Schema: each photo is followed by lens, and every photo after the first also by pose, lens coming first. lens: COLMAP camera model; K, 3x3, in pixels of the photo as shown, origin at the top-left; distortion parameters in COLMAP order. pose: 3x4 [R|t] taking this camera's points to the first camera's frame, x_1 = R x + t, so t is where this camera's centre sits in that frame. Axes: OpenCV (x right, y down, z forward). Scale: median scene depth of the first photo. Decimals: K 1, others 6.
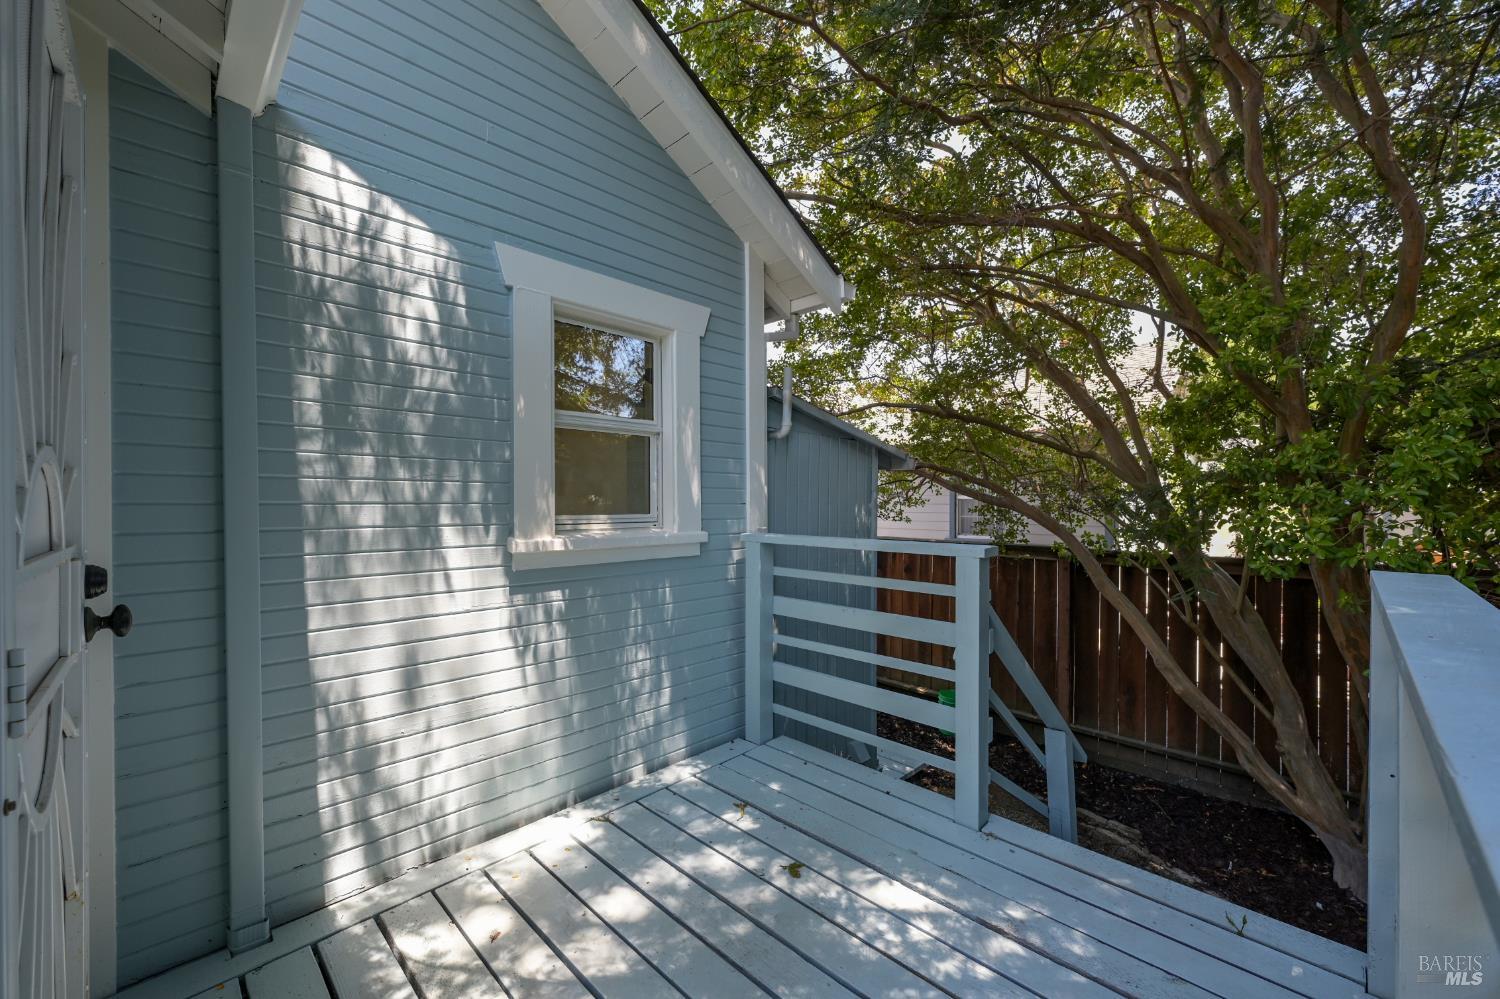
lens RADIAL K [[601.5, 0, 747.4], [0, 601.5, 495.0], [0, 0, 1]] dist [0.003732, 0.000298]
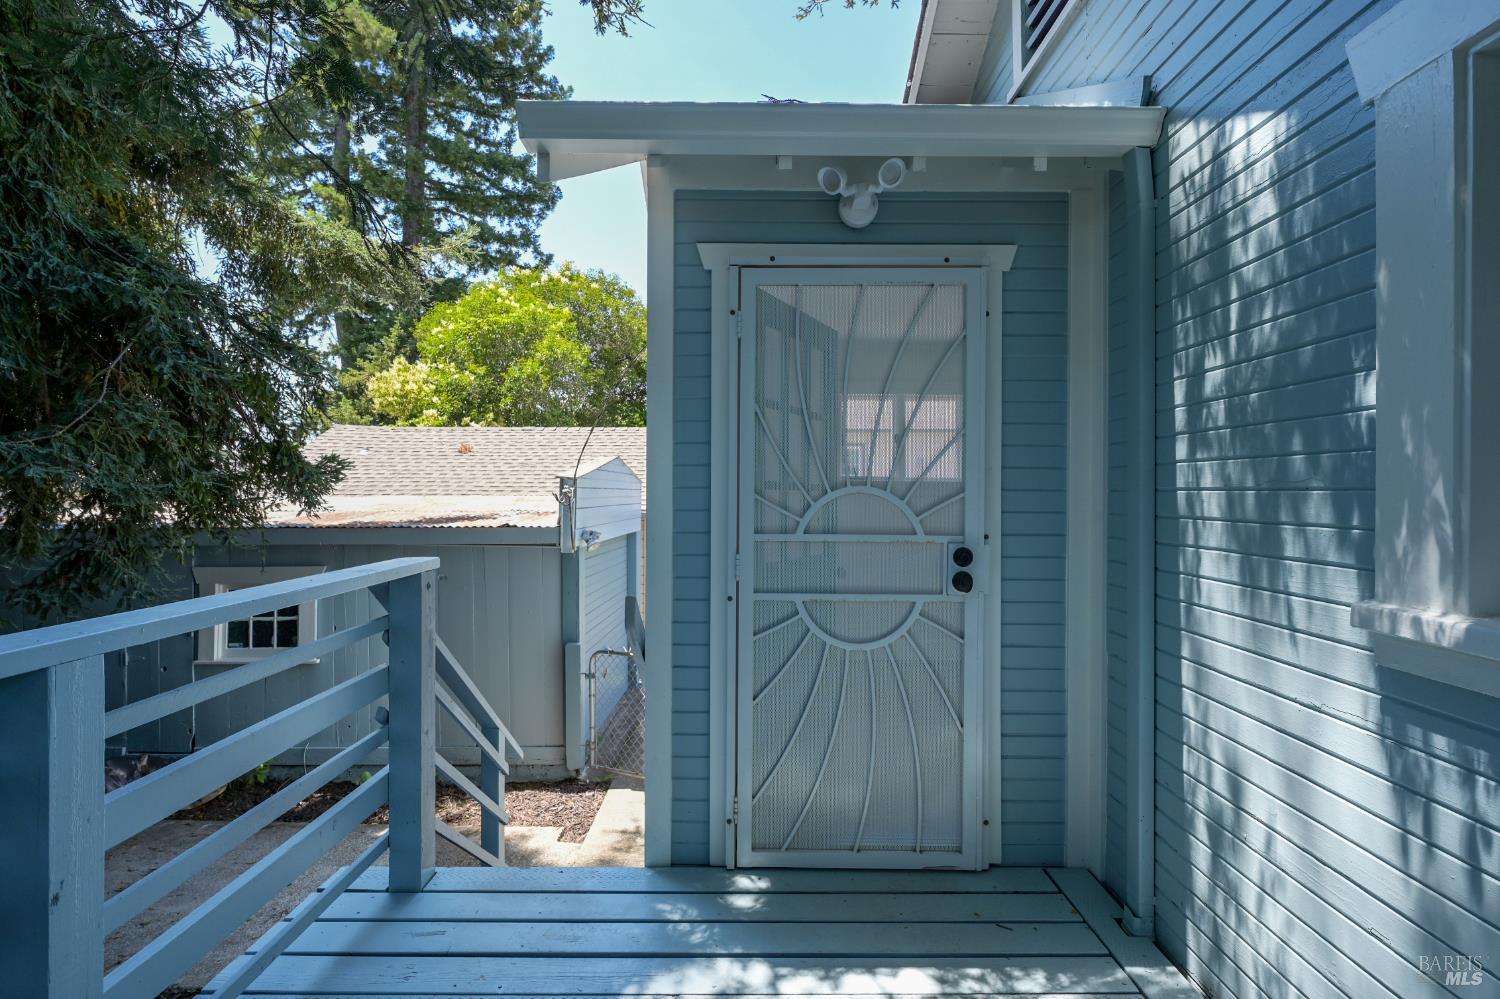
lens RADIAL K [[680.6, 0, 751.5], [0, 680.6, 496.7], [0, 0, 1]] dist [0.000713, 0.000095]
pose [[-0.717222, -0.000099, -0.696844, 0.431563], [-0.005240, 0.999972, 0.005251, -0.018722], [0.696825, 0.007417, -0.717203, 1.188362]]
